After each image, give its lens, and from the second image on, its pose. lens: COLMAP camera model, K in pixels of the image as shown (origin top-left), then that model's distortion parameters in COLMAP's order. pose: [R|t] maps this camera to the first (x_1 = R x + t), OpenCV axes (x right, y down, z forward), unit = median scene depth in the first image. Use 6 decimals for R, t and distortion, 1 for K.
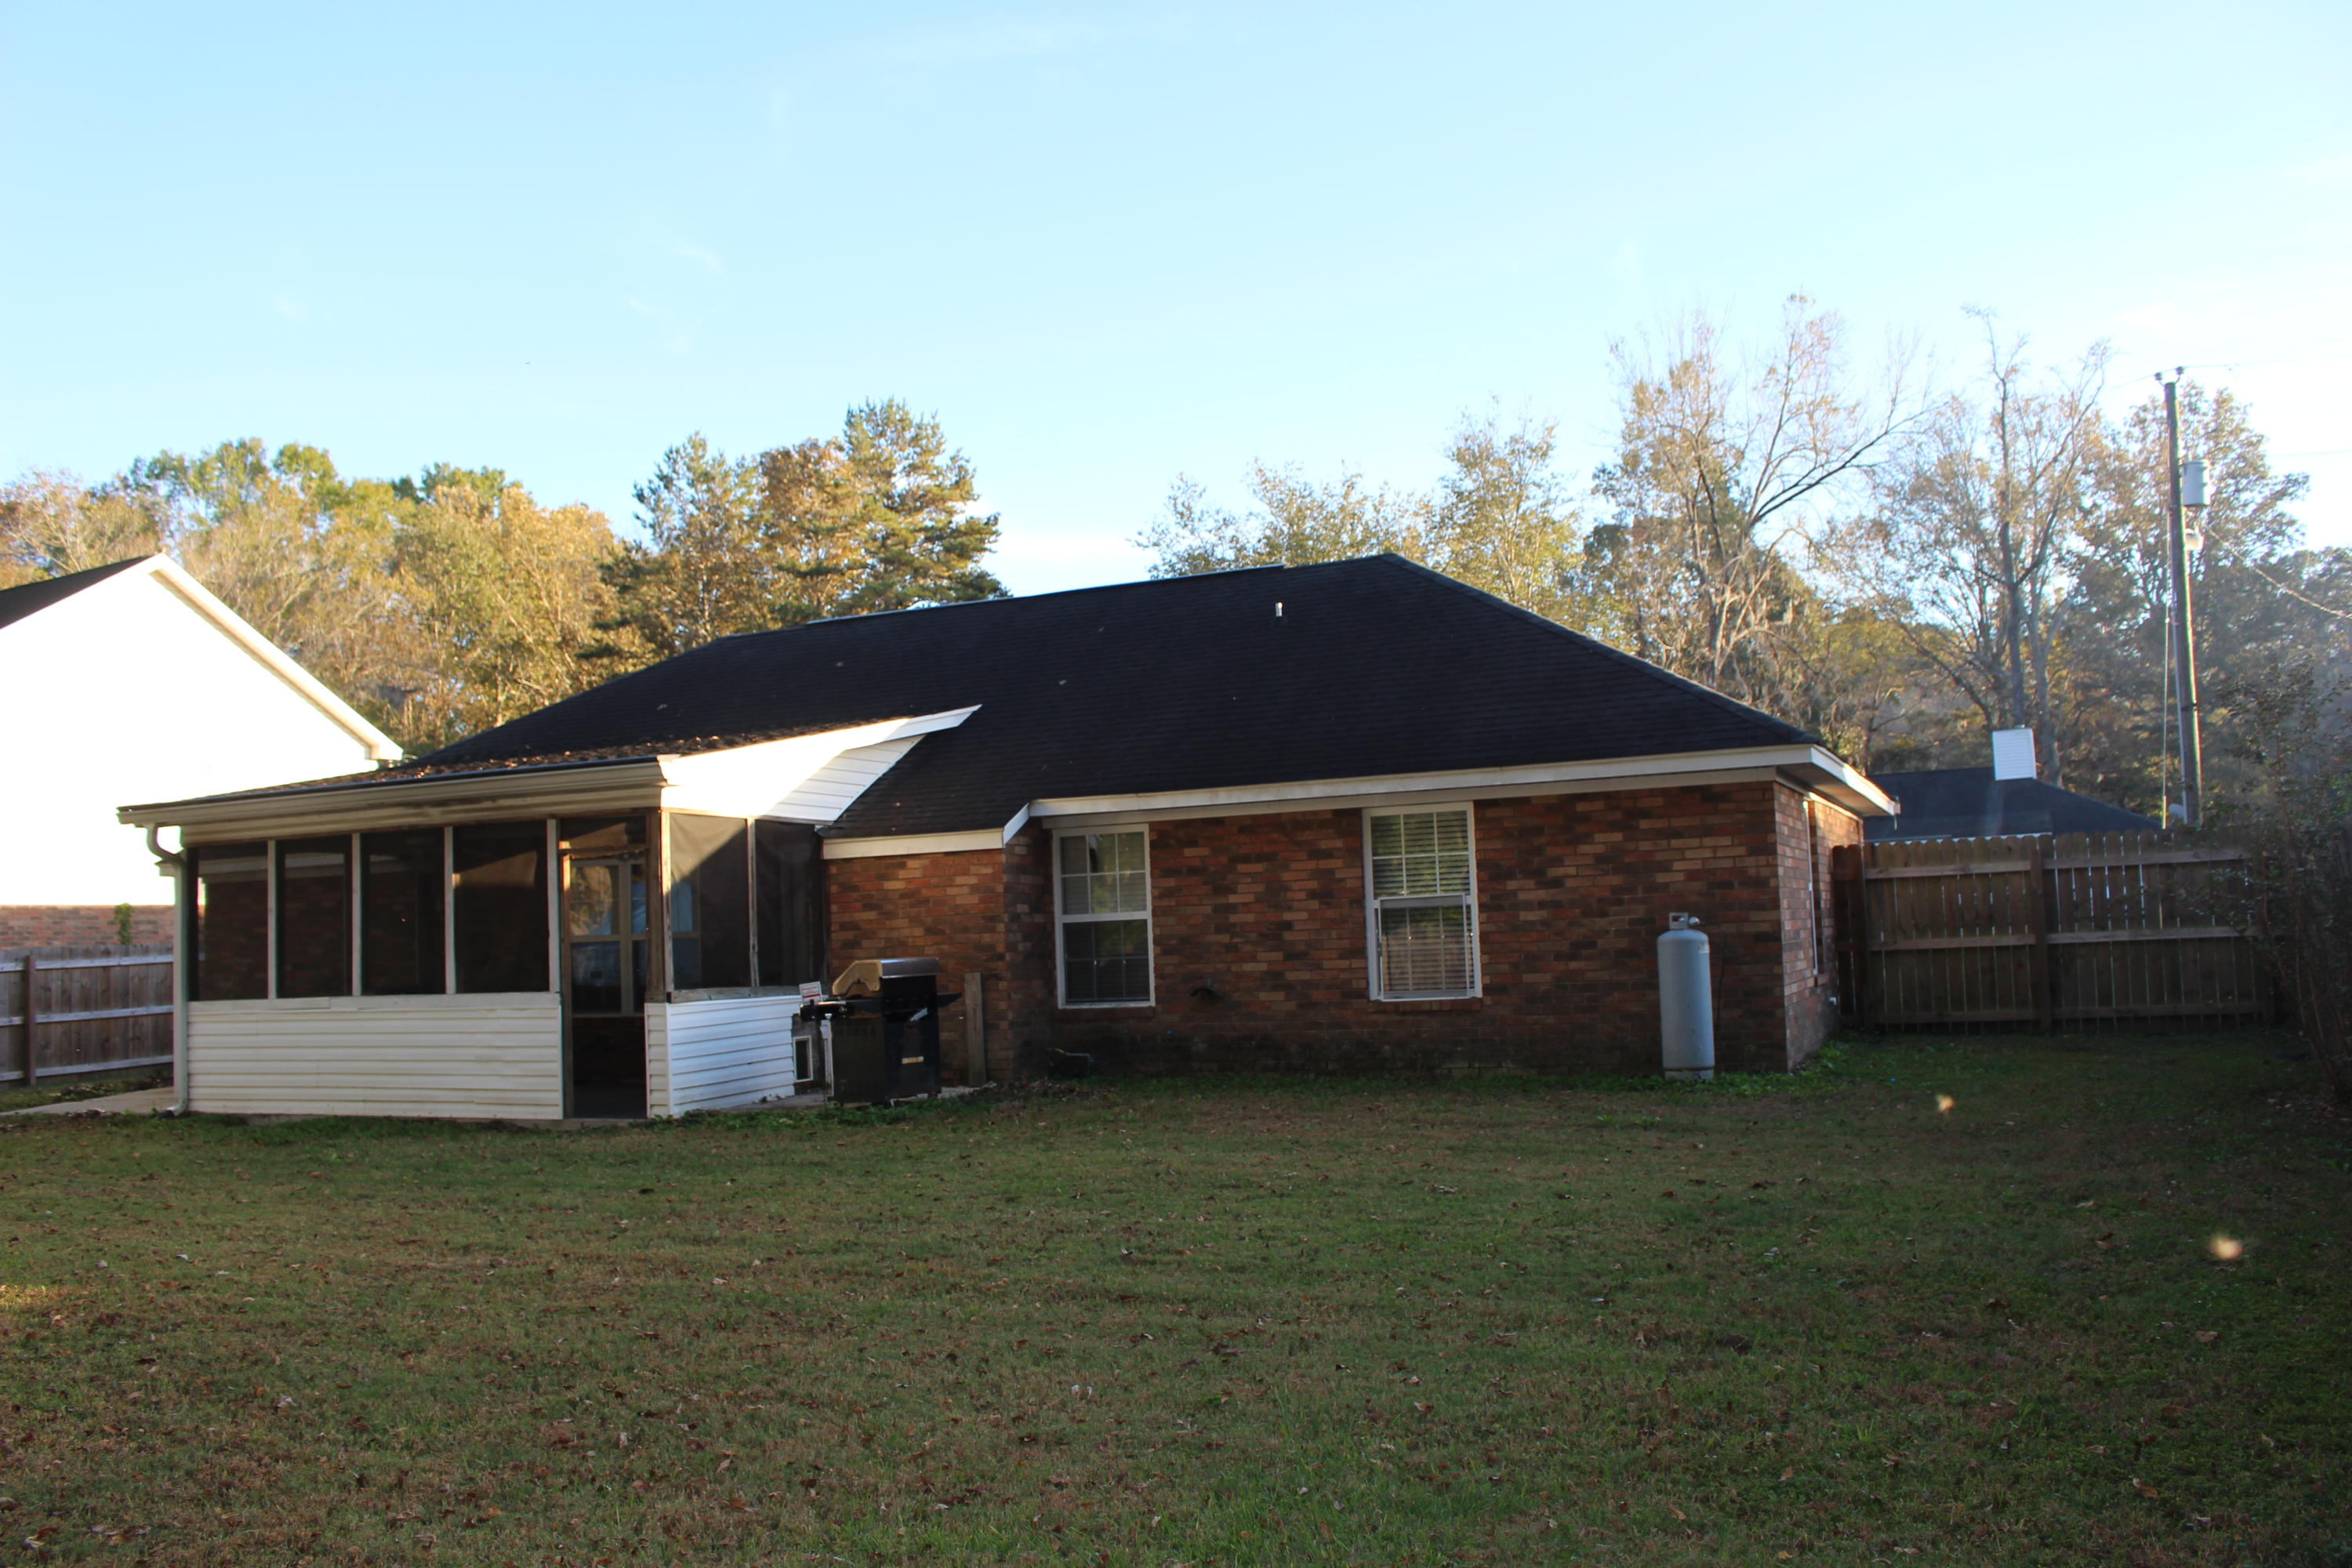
lens RADIAL K [[1943.0, 0, 1160.3], [0, 1943.0, 796.8], [0, 0, 1]] dist [-0.157687, 0.129370]
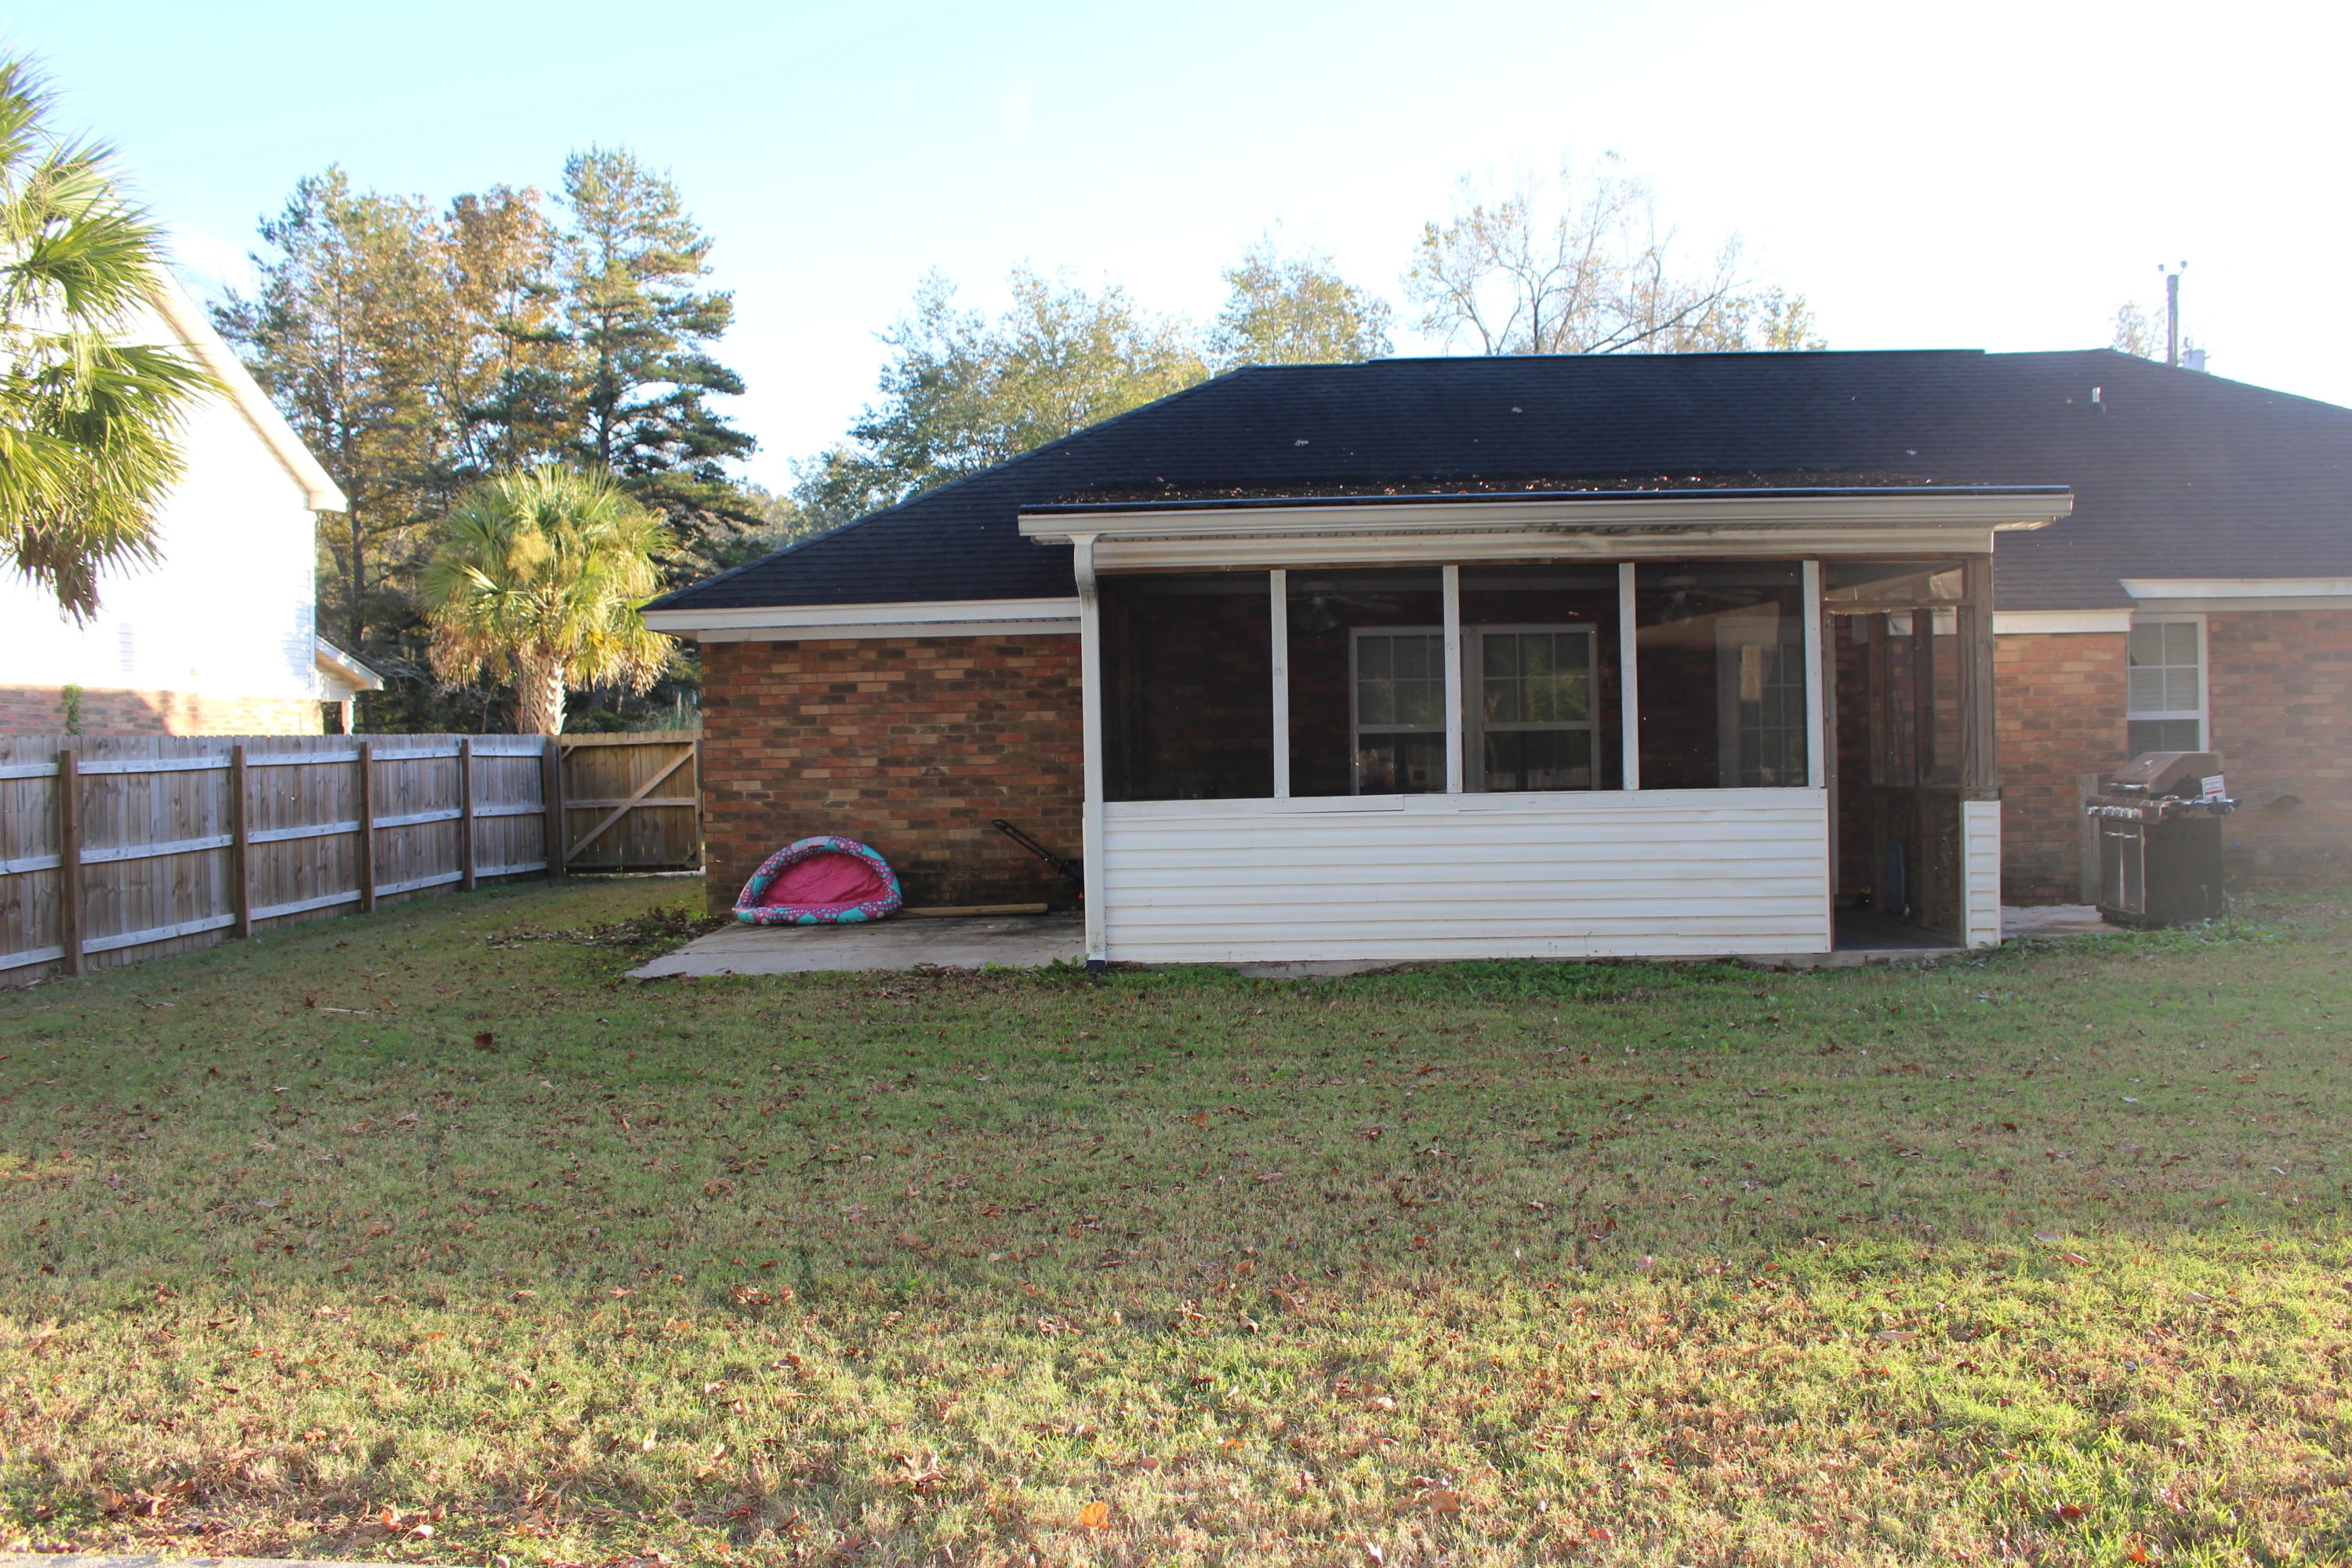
lens RADIAL K [[1943.0, 0, 1178.4], [0, 1943.0, 783.4], [0, 0, 1]] dist [-0.157687, 0.129370]
pose [[0.937608, 0.018889, 0.347181, -0.677631], [-0.043699, 0.997007, 0.063771, 0.052010], [-0.344938, -0.074964, 0.935627, 0.308260]]
